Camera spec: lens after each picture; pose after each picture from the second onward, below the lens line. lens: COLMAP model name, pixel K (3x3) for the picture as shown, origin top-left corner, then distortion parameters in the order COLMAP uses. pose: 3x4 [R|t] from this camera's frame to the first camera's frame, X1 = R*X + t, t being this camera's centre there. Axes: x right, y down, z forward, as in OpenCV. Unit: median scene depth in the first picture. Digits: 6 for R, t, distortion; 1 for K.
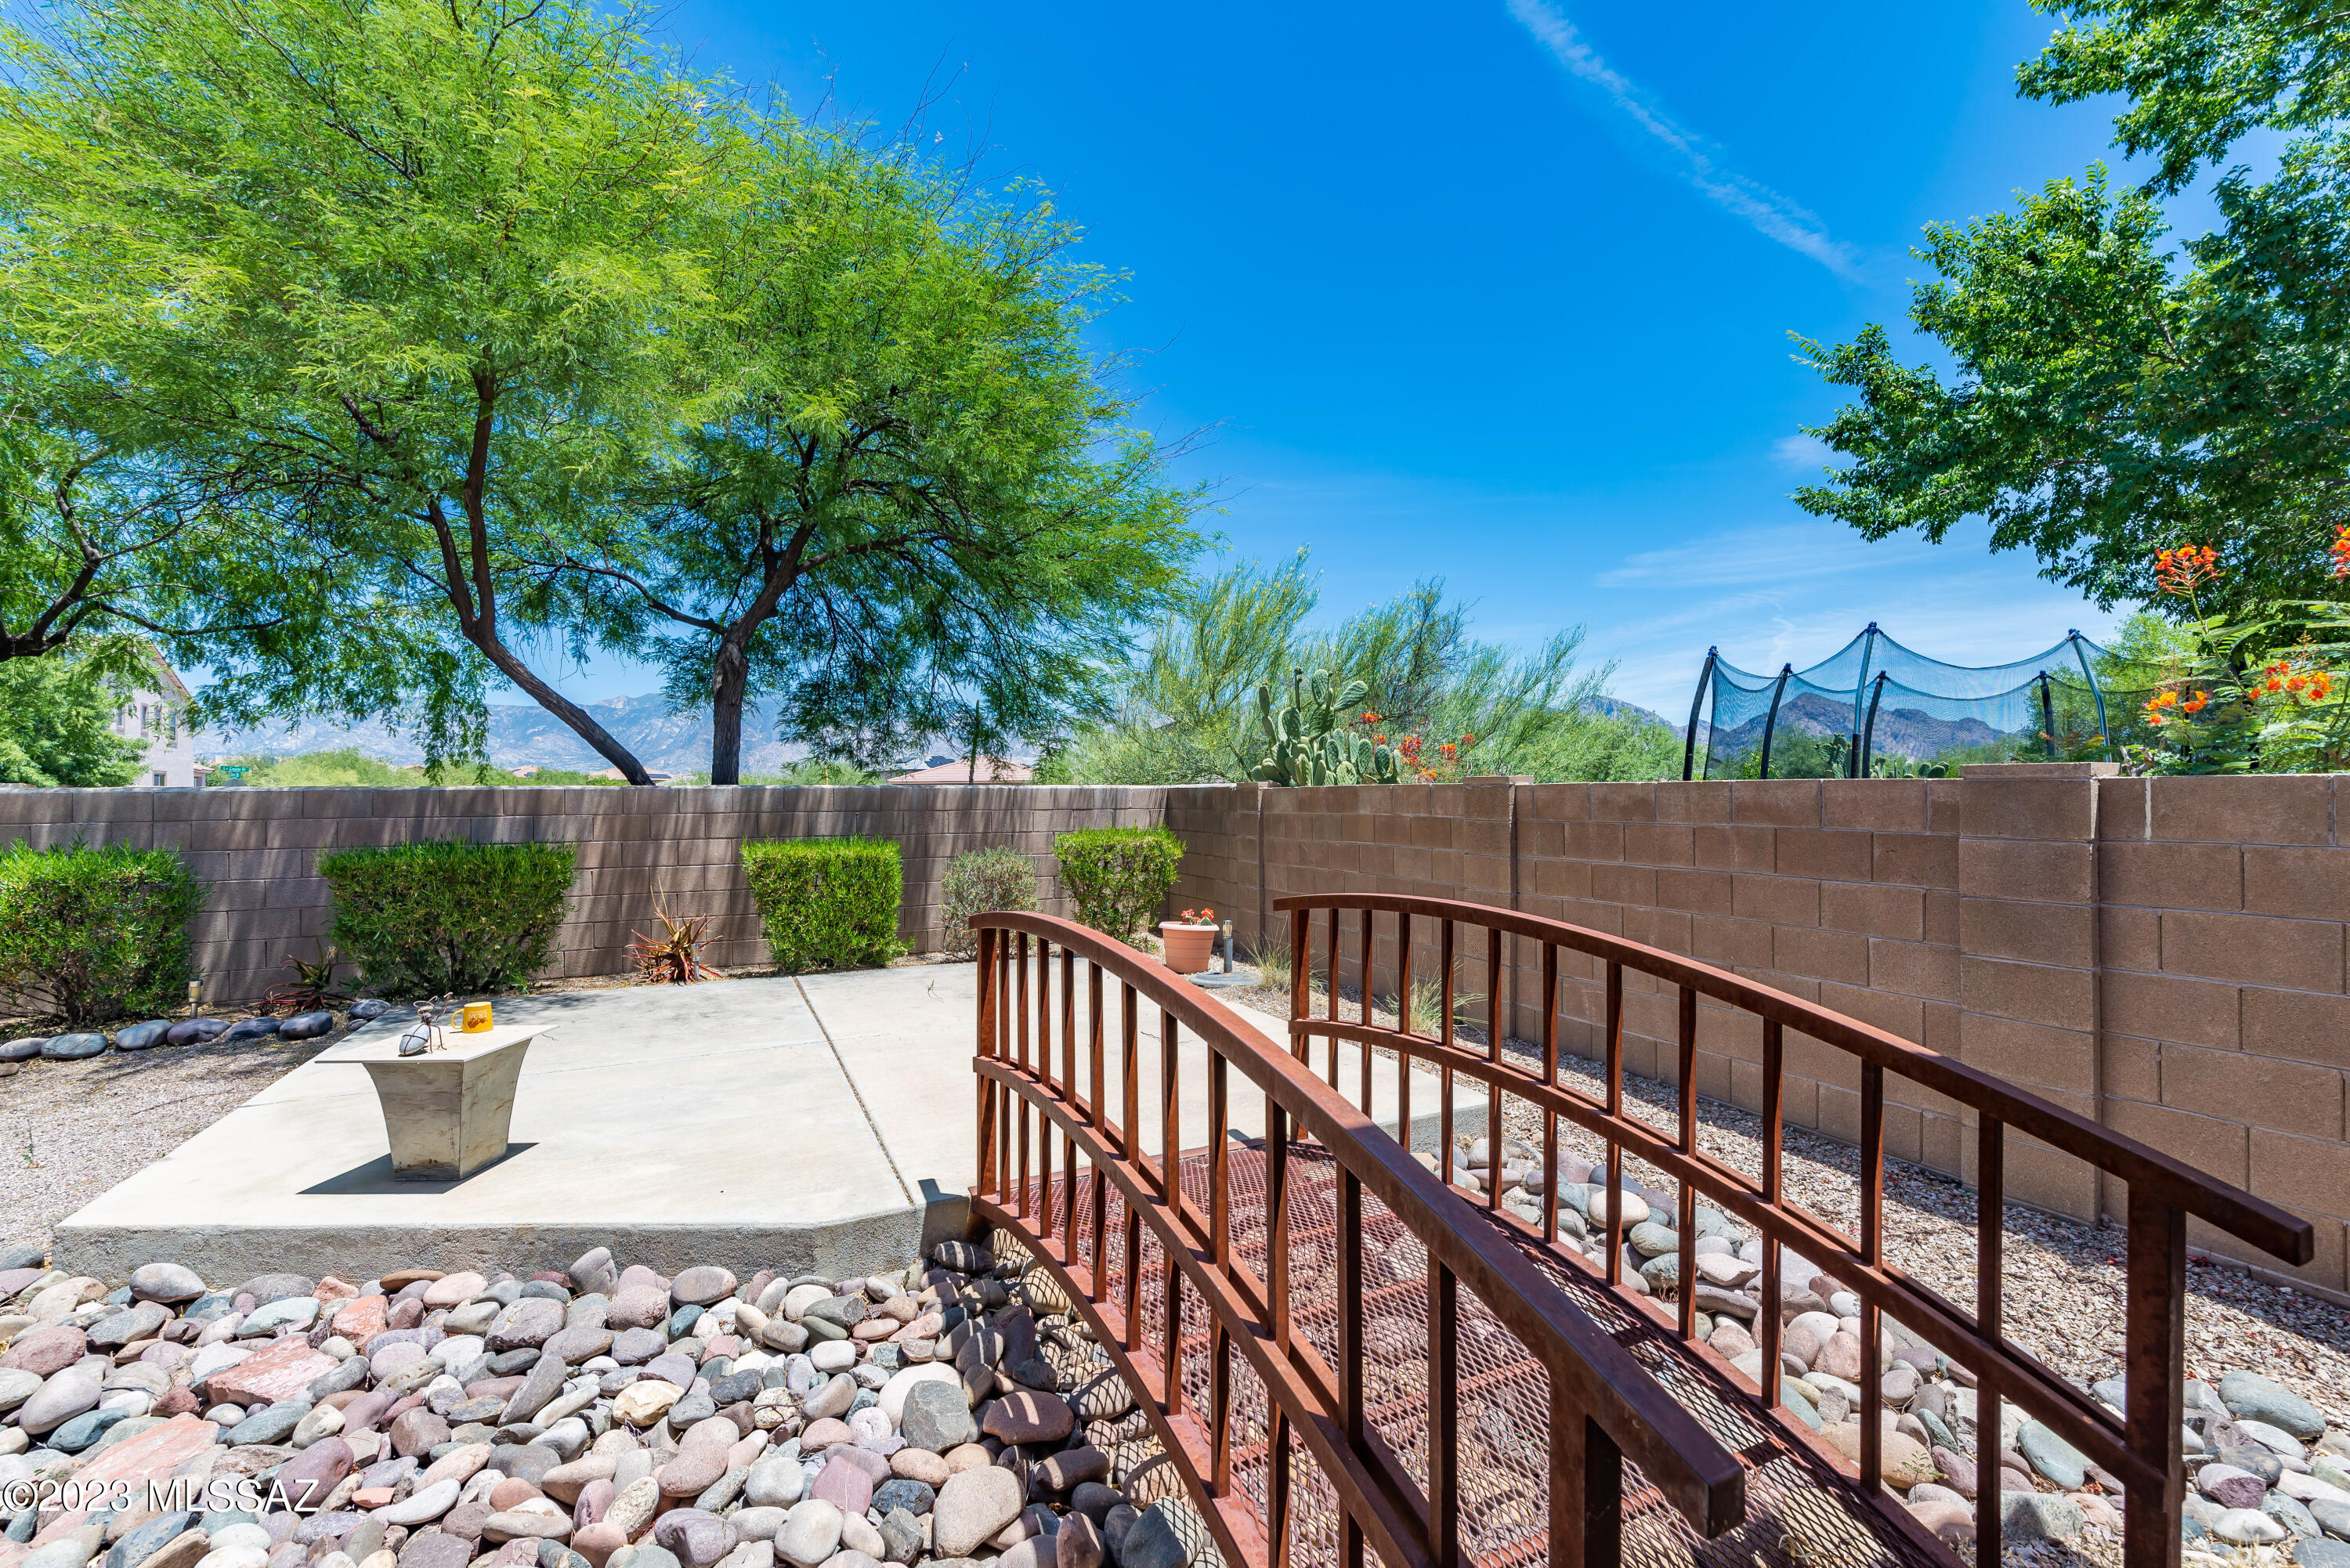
lens RADIAL K [[1029.6, 0, 1171.8], [0, 1029.6, 777.6], [0, 0, 1]] dist [-0.000824, -0.000196]
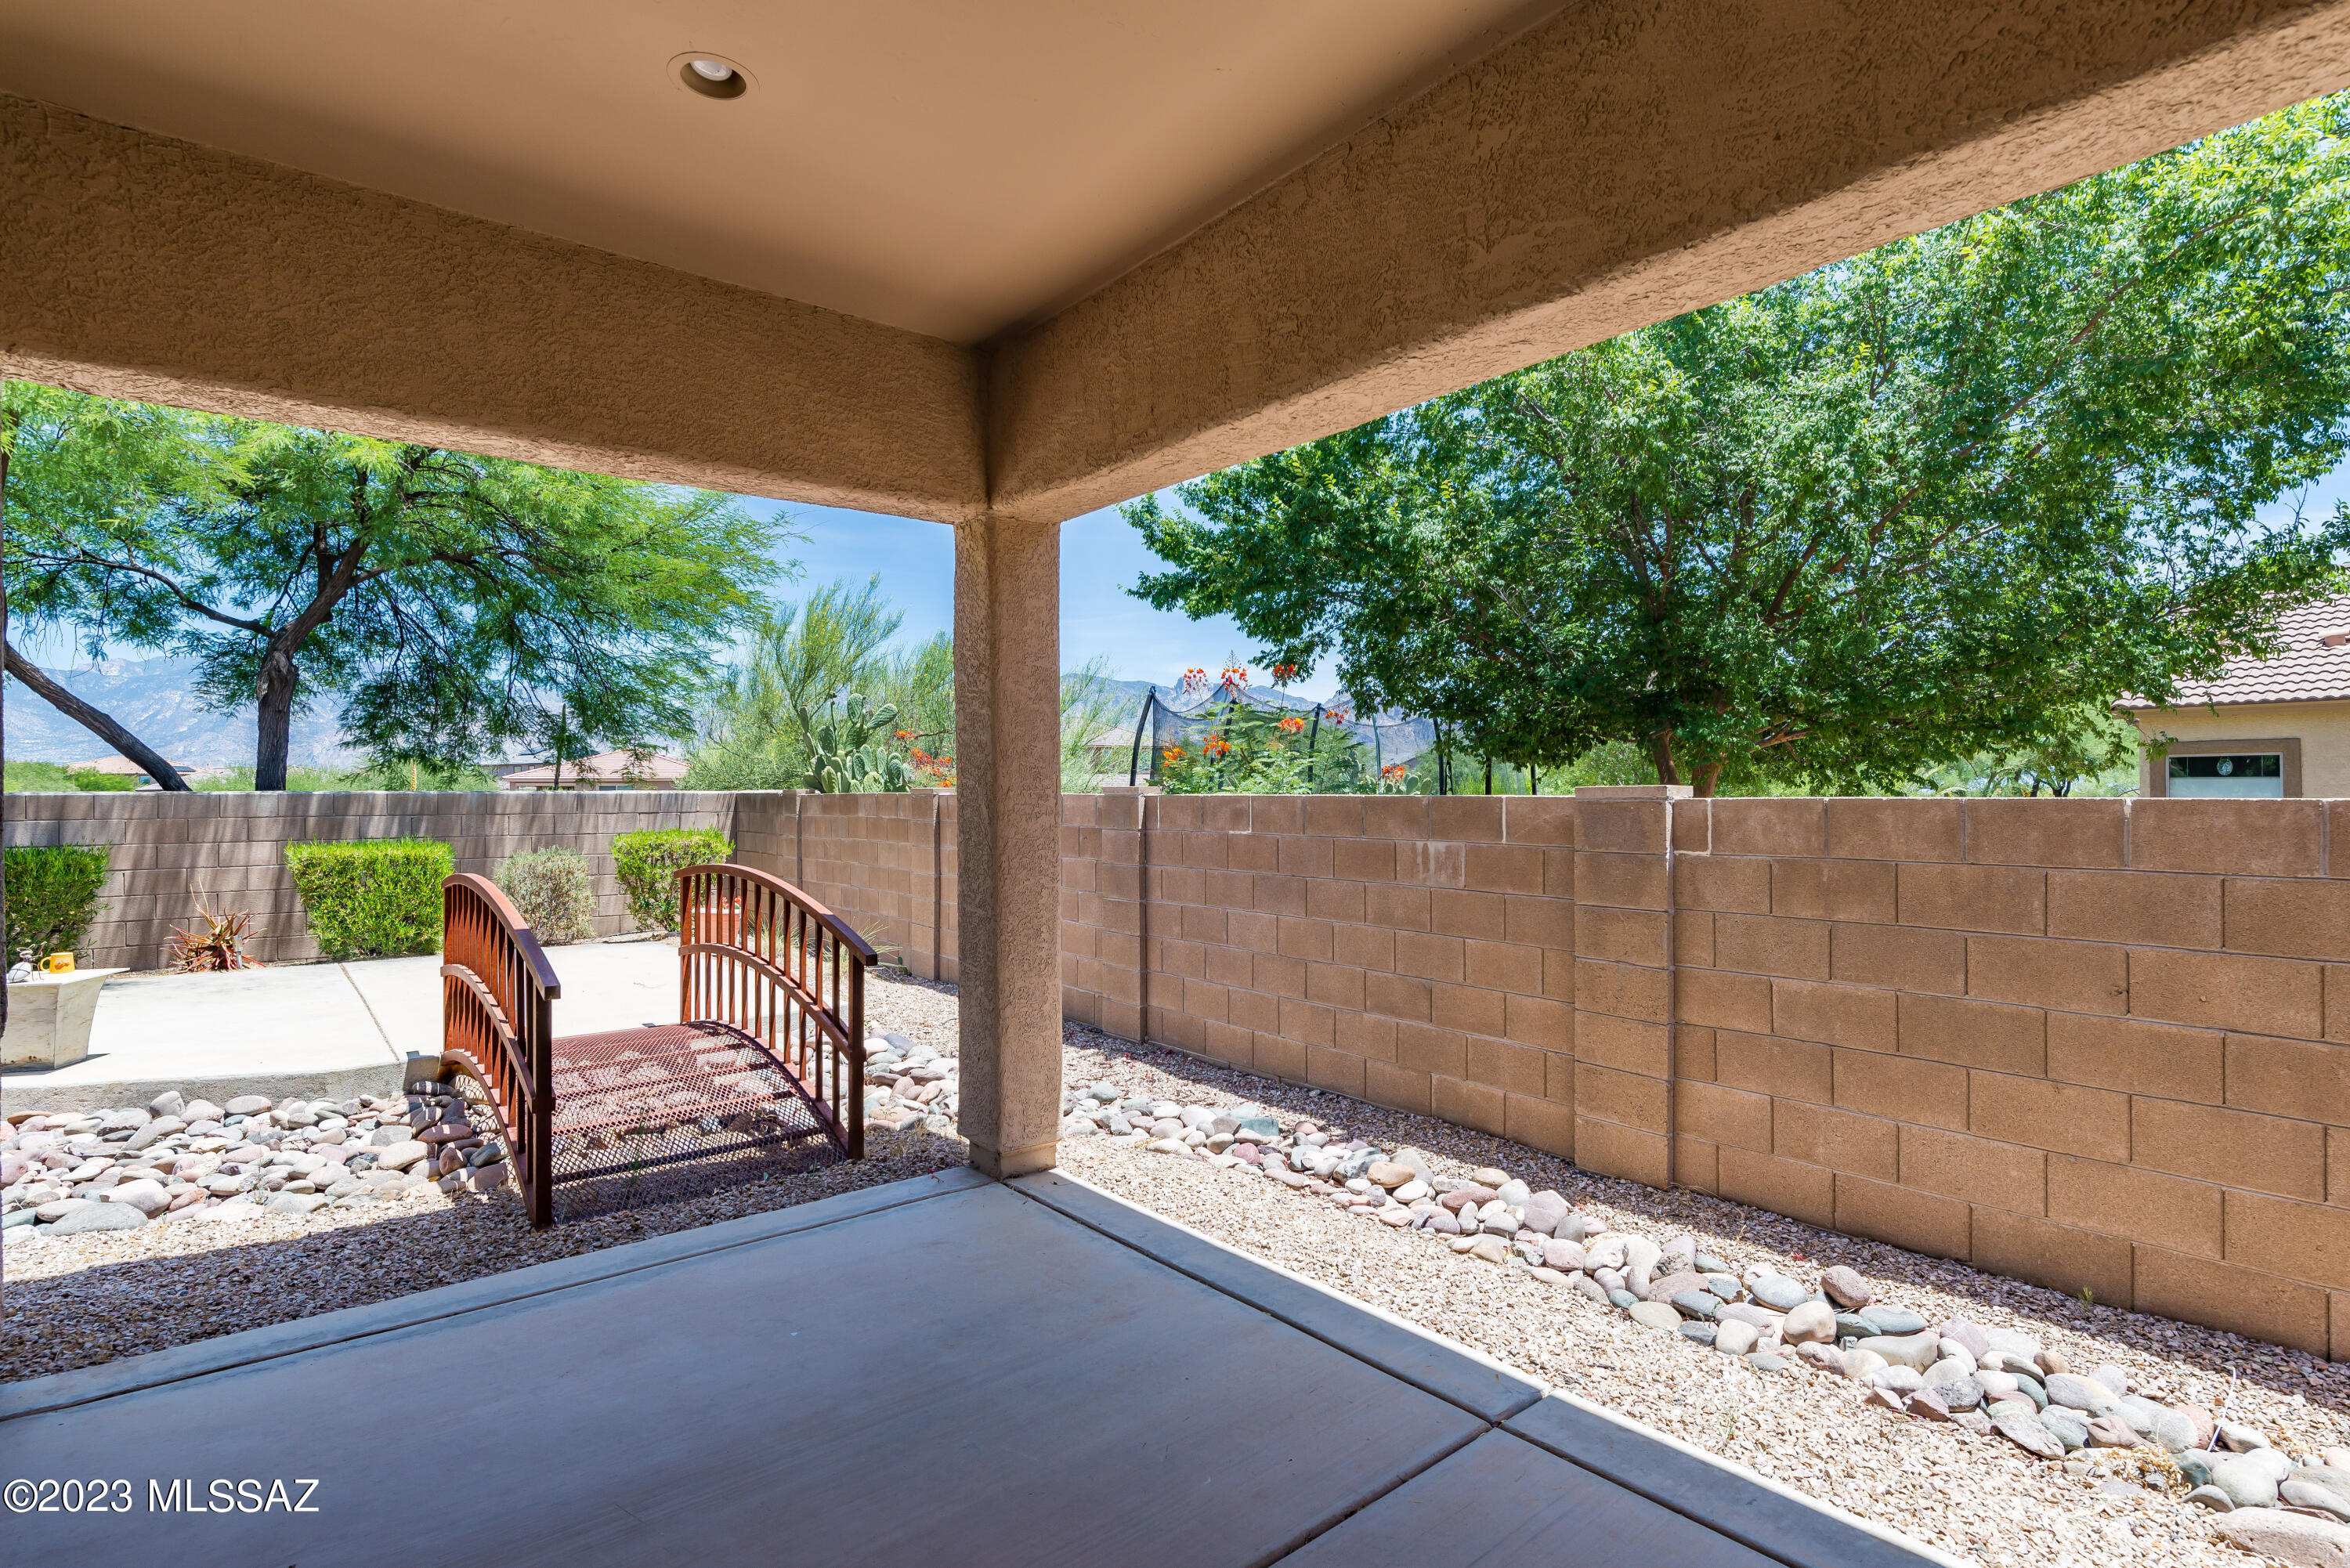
lens RADIAL K [[1149.9, 0, 1175.0], [0, 1149.9, 784.0], [0, 0, 1]] dist [0.000271, -0.005982]
pose [[0.967838, 0.004153, 0.251538, 0.130759], [-0.005968, 0.999961, 0.006450, -0.009964], [-0.251502, -0.007743, 0.967826, -0.288880]]
